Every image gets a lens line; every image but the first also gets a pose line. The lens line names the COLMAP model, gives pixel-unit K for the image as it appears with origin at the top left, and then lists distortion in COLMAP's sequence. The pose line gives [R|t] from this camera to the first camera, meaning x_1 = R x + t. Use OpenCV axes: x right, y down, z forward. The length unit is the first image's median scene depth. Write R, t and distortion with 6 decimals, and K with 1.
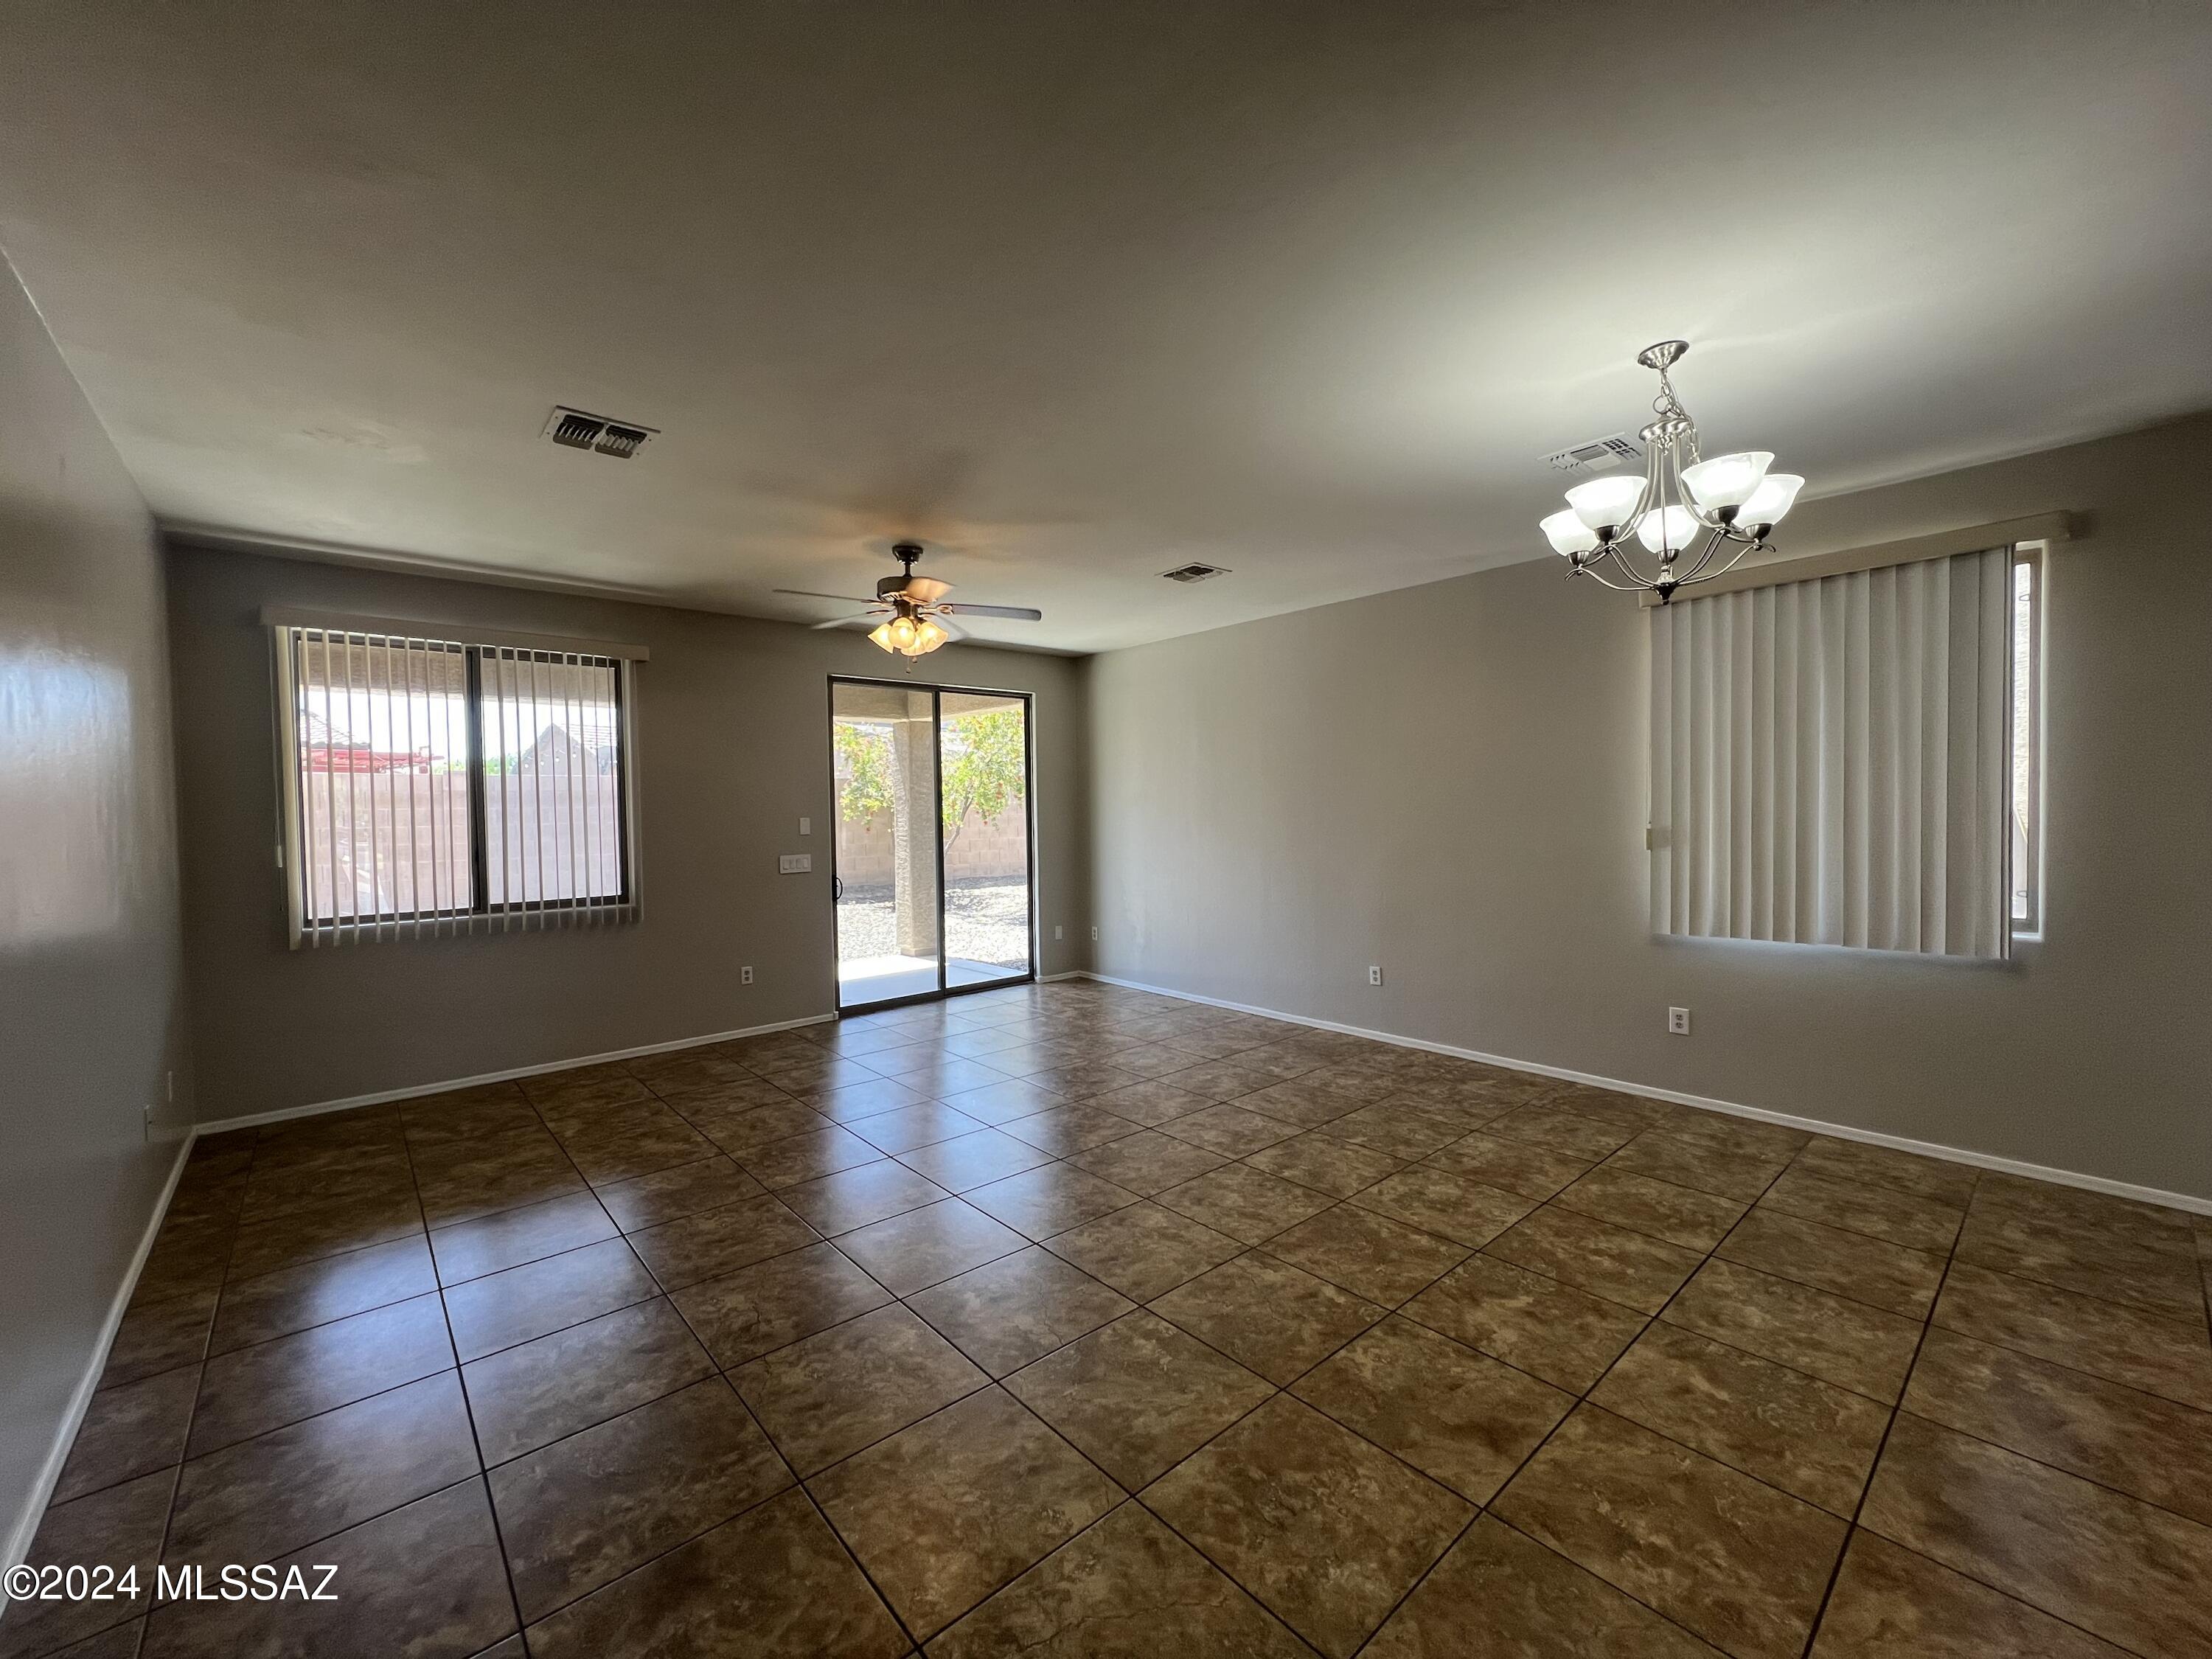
lens RADIAL K [[889.2, 0, 1103.1], [0, 889.2, 821.8], [0, 0, 1]] dist [0.000149, 0.000424]
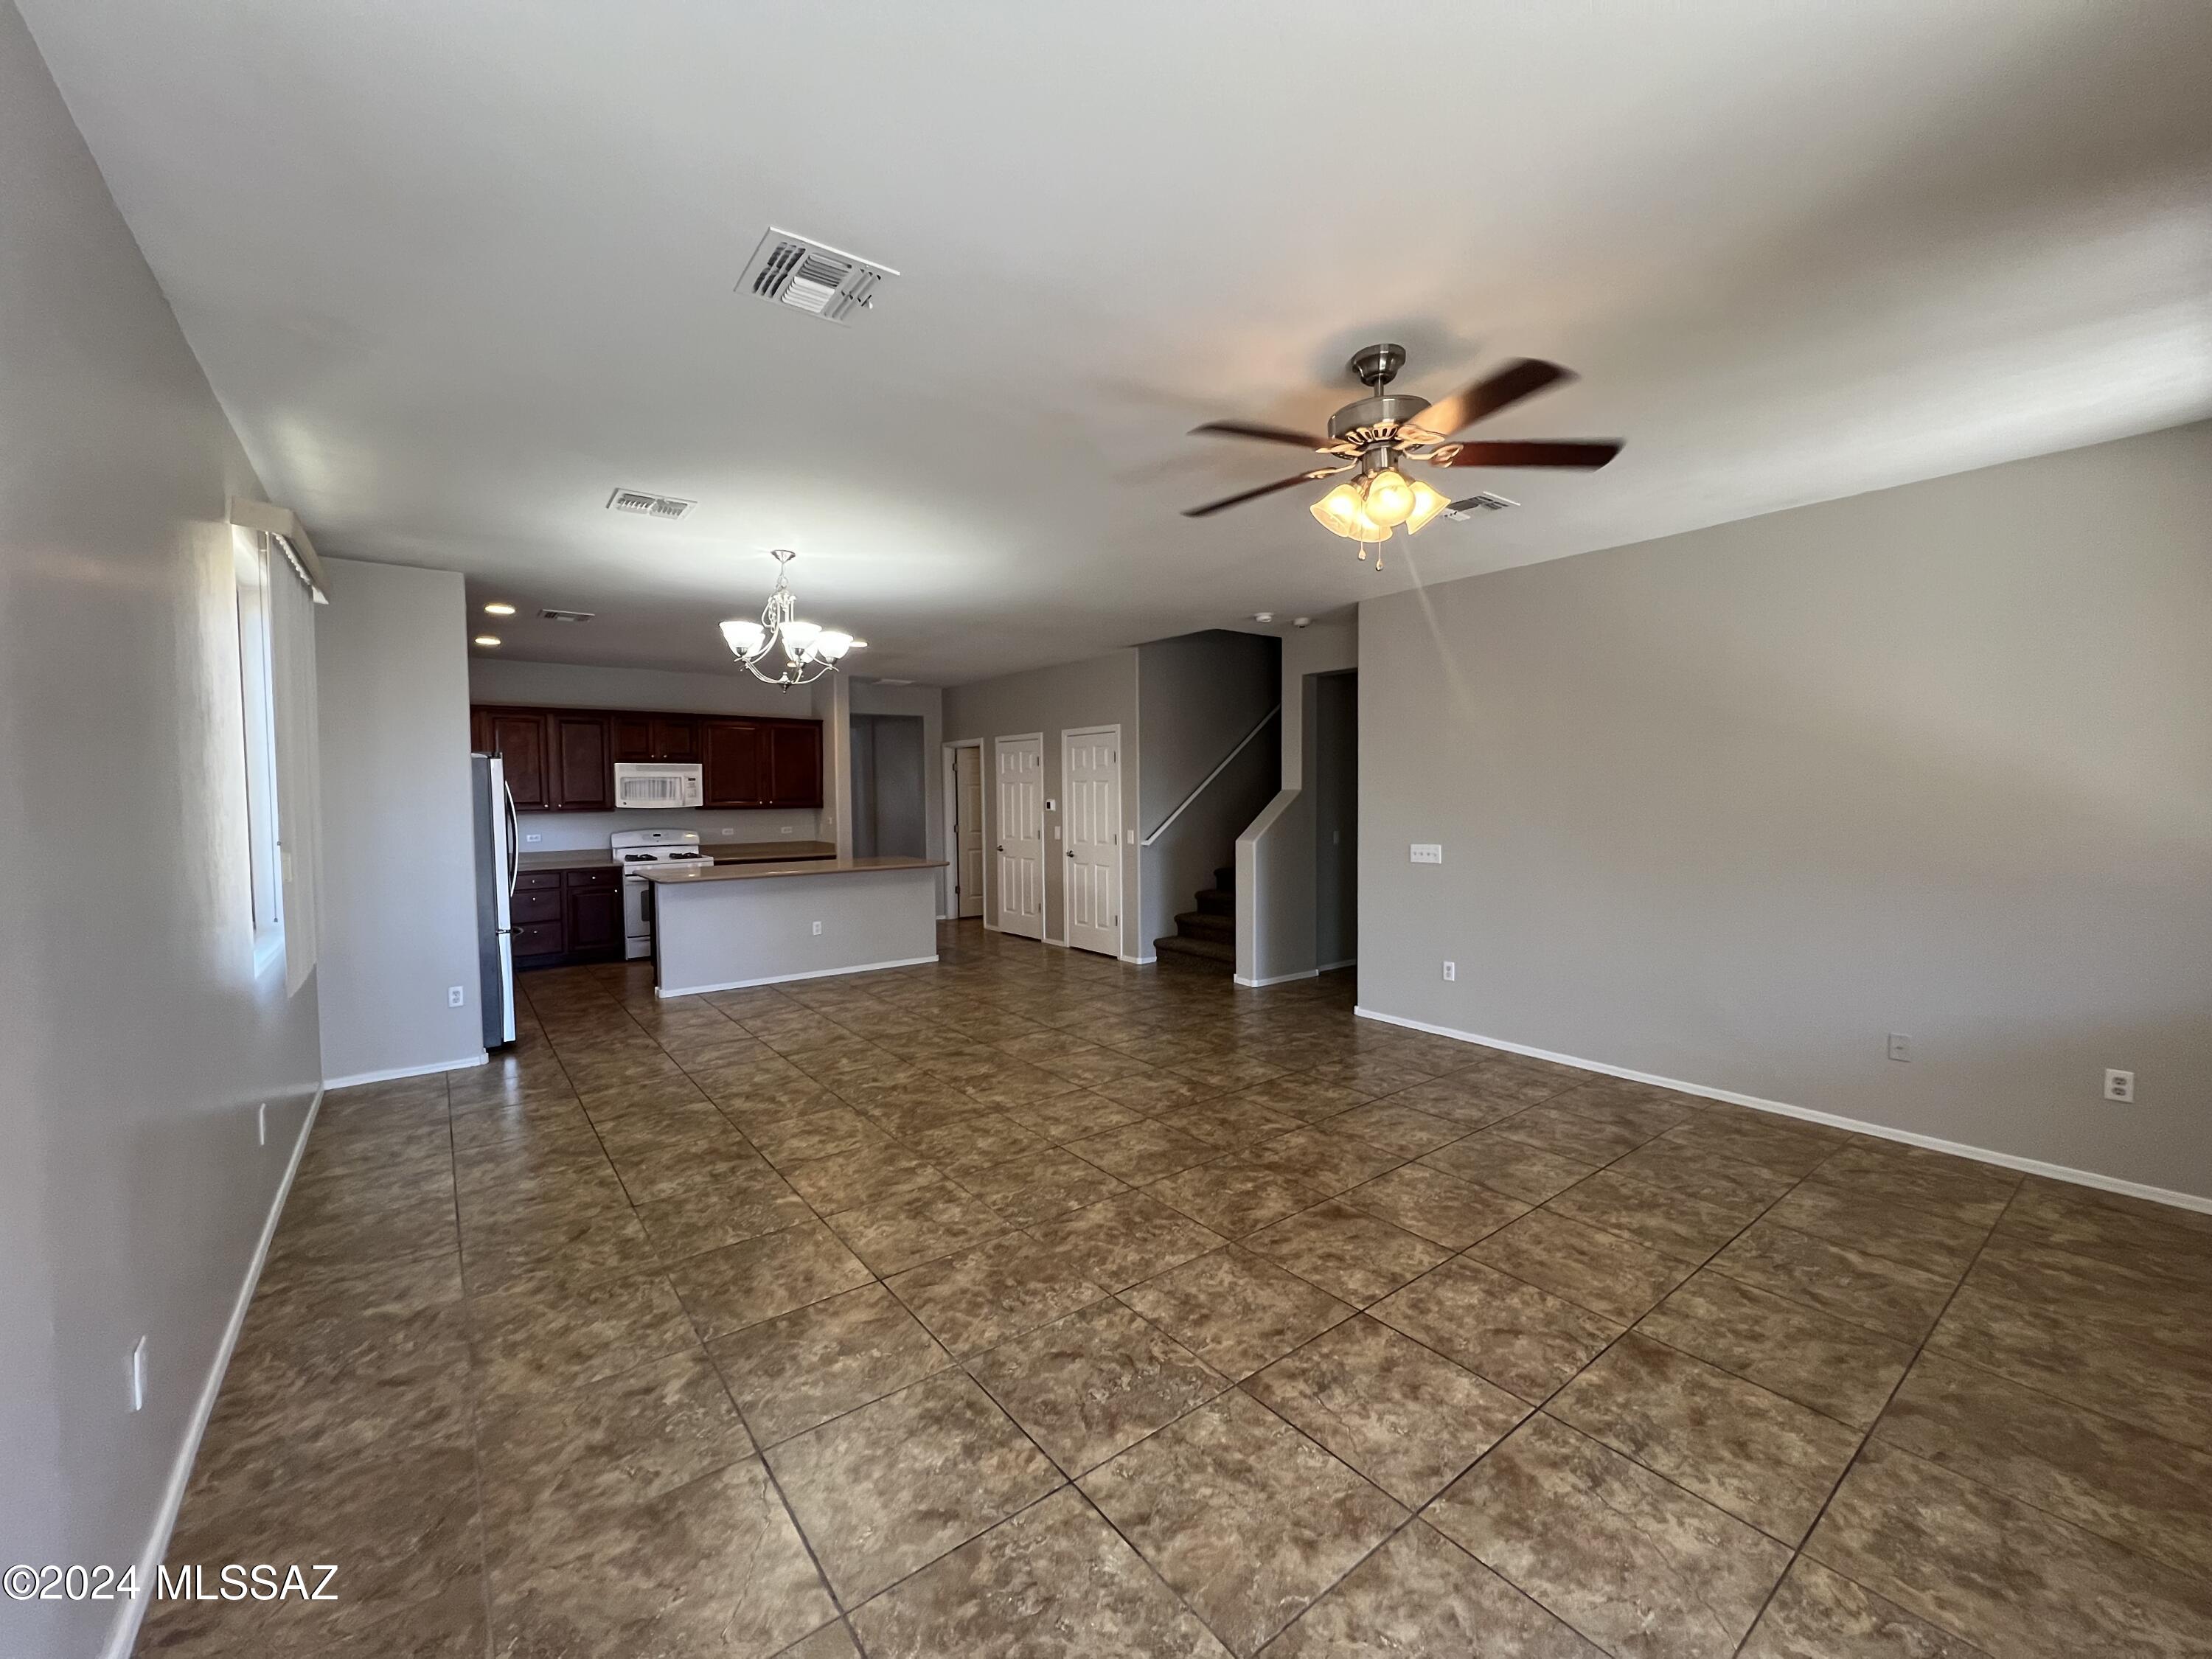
lens RADIAL K [[889.2, 0, 1110.1], [0, 889.2, 830.0], [0, 0, 1]] dist [0.000149, 0.000424]
pose [[-0.998062, 0.021891, 0.058255, -0.095696], [0.025338, 0.997930, 0.059103, -0.046382], [-0.056840, 0.060465, -0.996551, 2.186364]]
